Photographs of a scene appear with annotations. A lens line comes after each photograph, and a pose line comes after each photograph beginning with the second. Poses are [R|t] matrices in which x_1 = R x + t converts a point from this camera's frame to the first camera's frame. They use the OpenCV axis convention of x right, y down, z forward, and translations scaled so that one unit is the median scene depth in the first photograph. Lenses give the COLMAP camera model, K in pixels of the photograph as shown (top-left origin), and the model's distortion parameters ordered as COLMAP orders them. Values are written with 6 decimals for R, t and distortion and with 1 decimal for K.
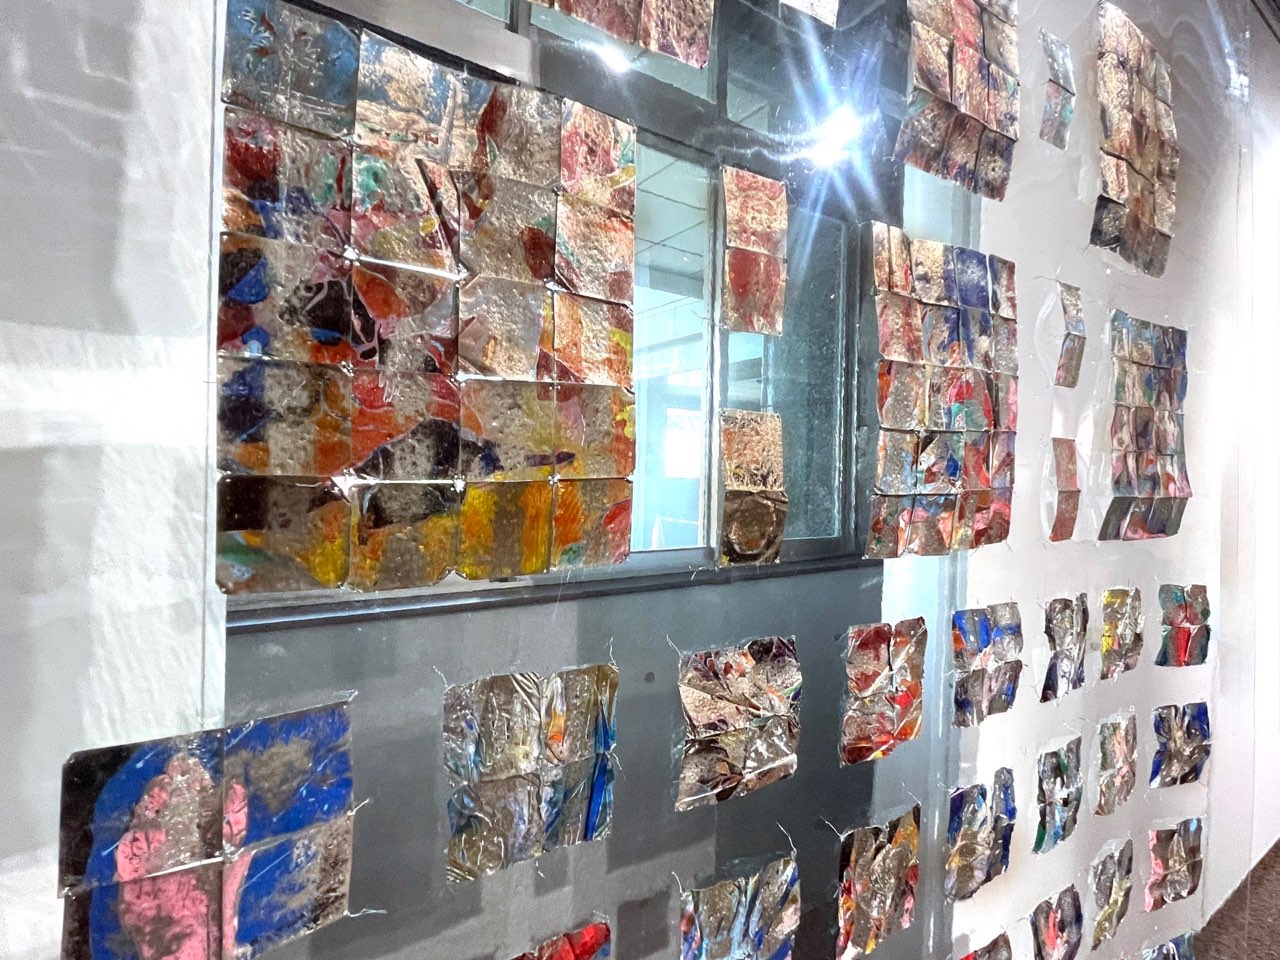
lens RADIAL K [[655.3, 0, 625.6], [0, 655.3, 470.2], [0, 0, 1]] dist [-0.002107, -0.000531]
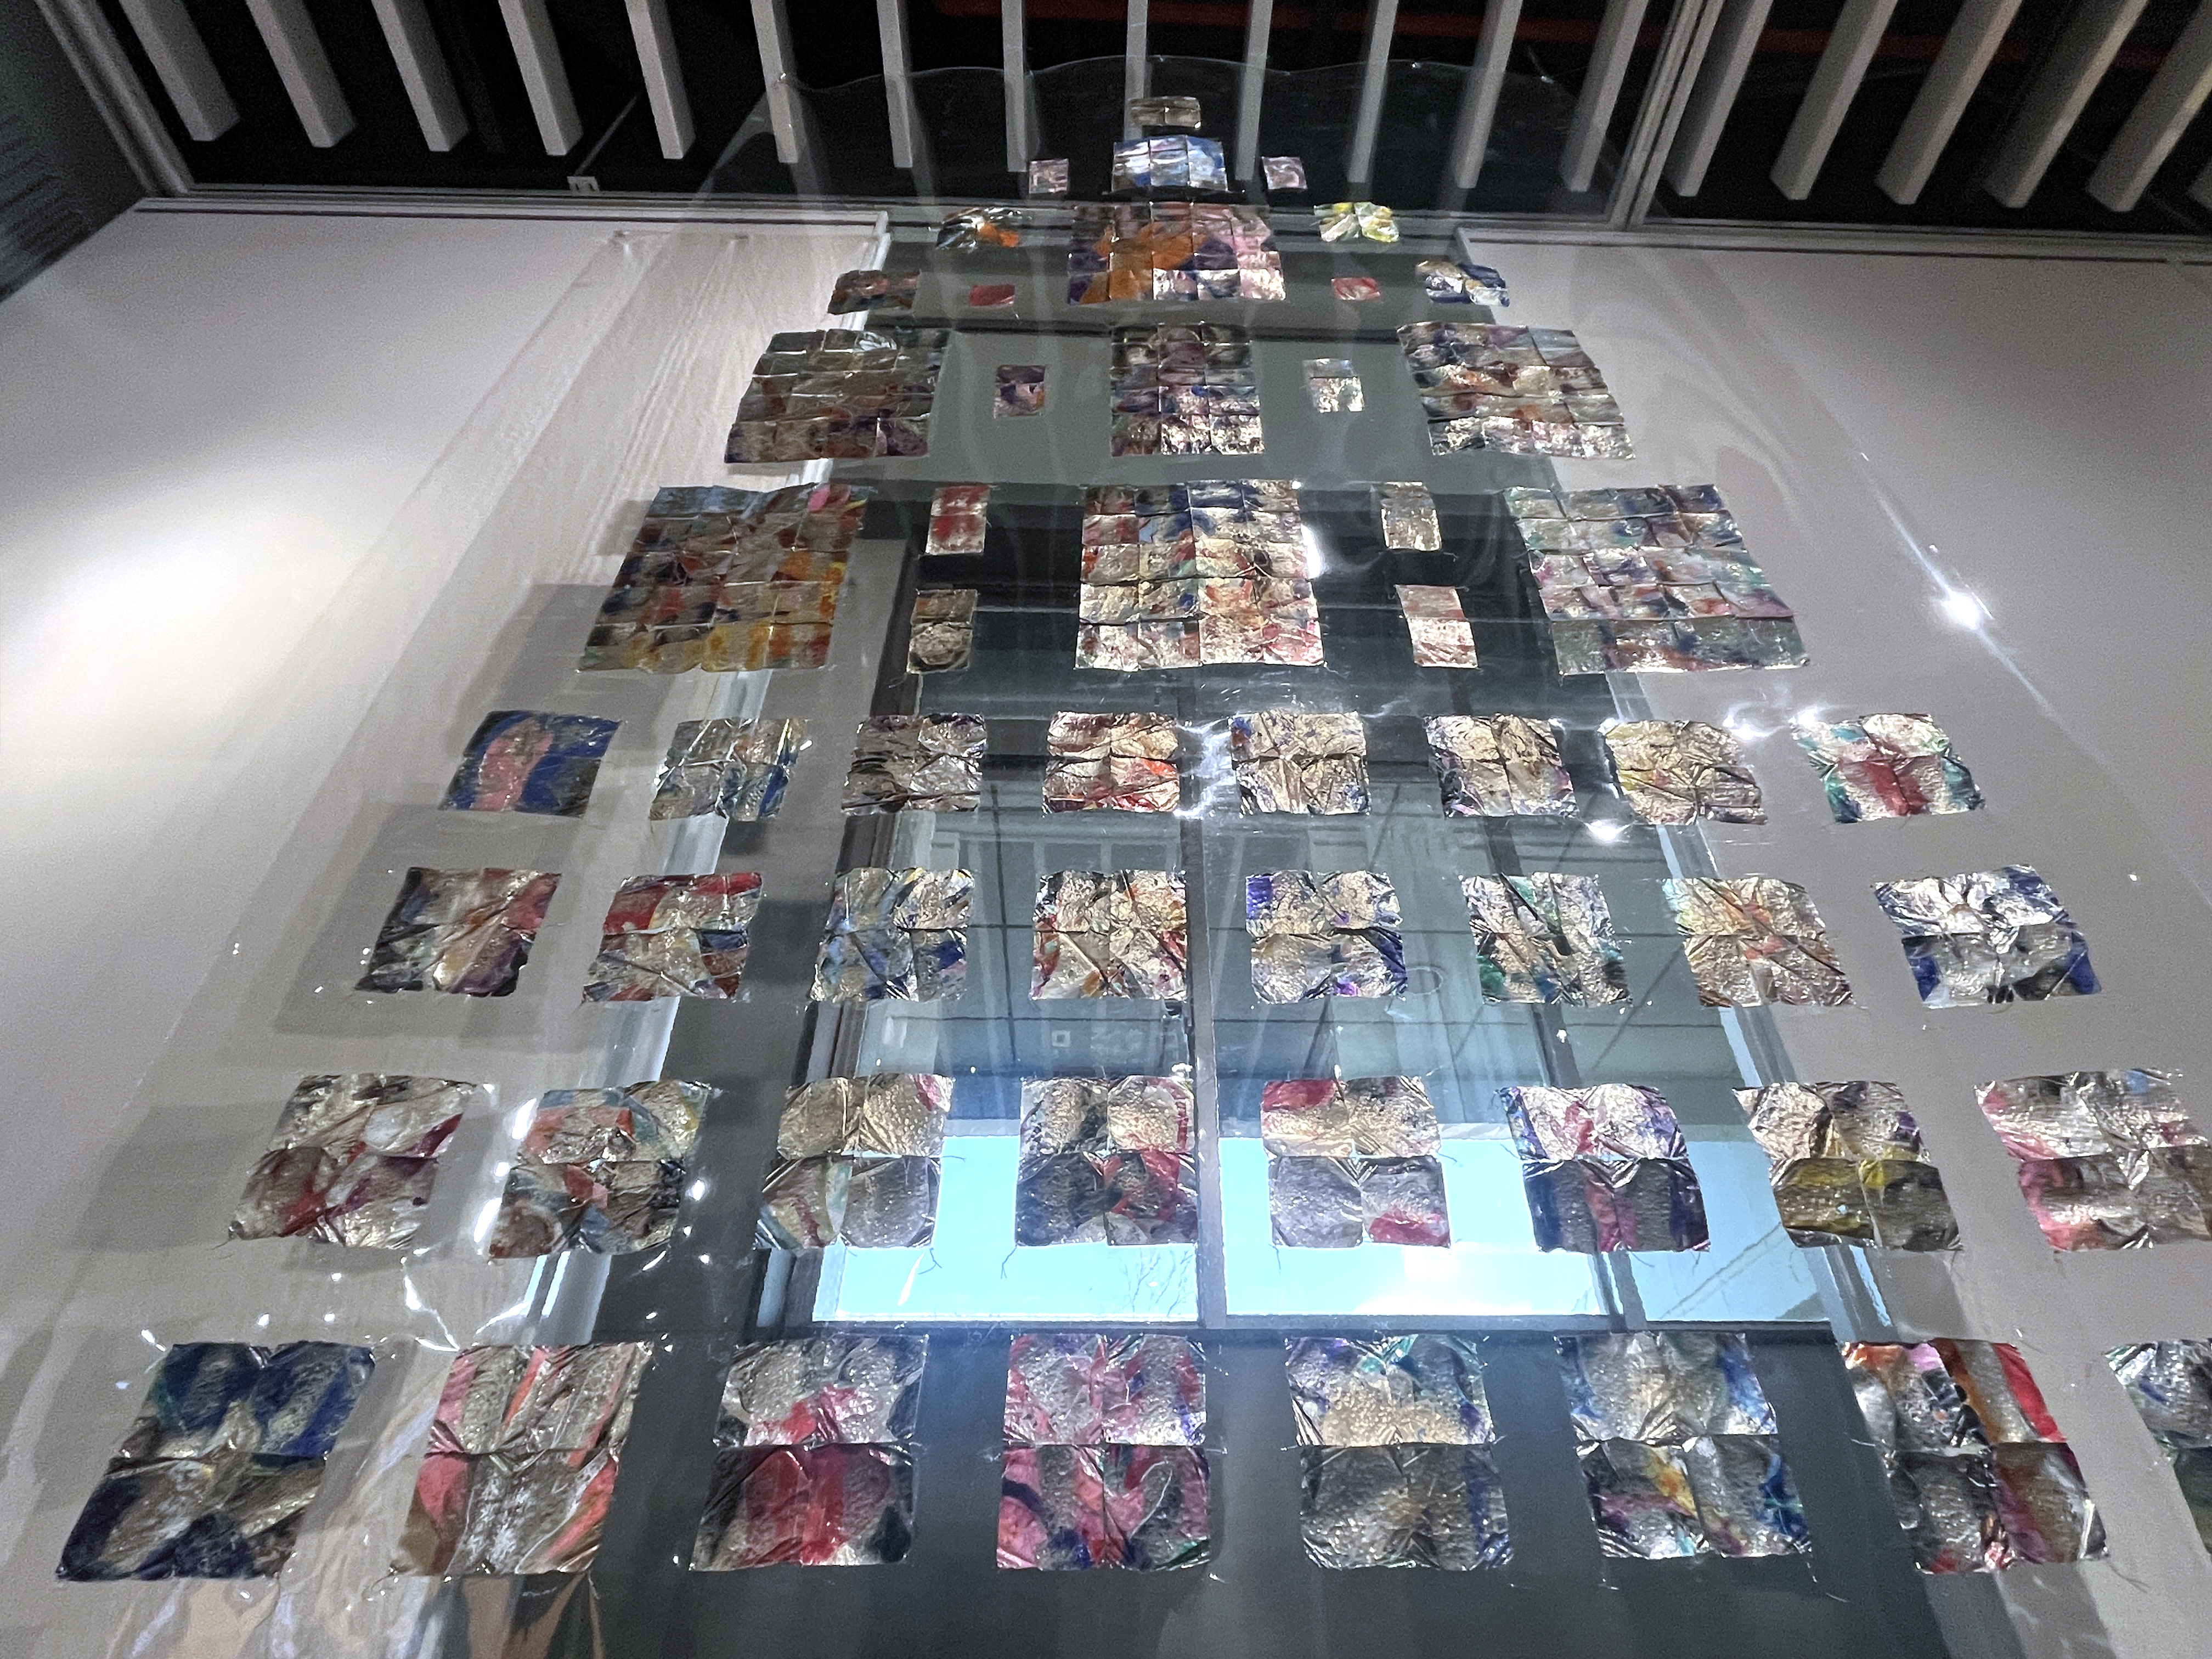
lens RADIAL K [[1132.4, 0, 1081.1], [0, 1132.4, 812.5], [0, 0, 1]] dist [-0.002107, -0.000531]
pose [[0.828432, -0.362860, -0.426653, 0.988799], [-0.009405, 0.752639, -0.658367, 1.407988], [0.560010, 0.549425, 0.620098, -0.015164]]
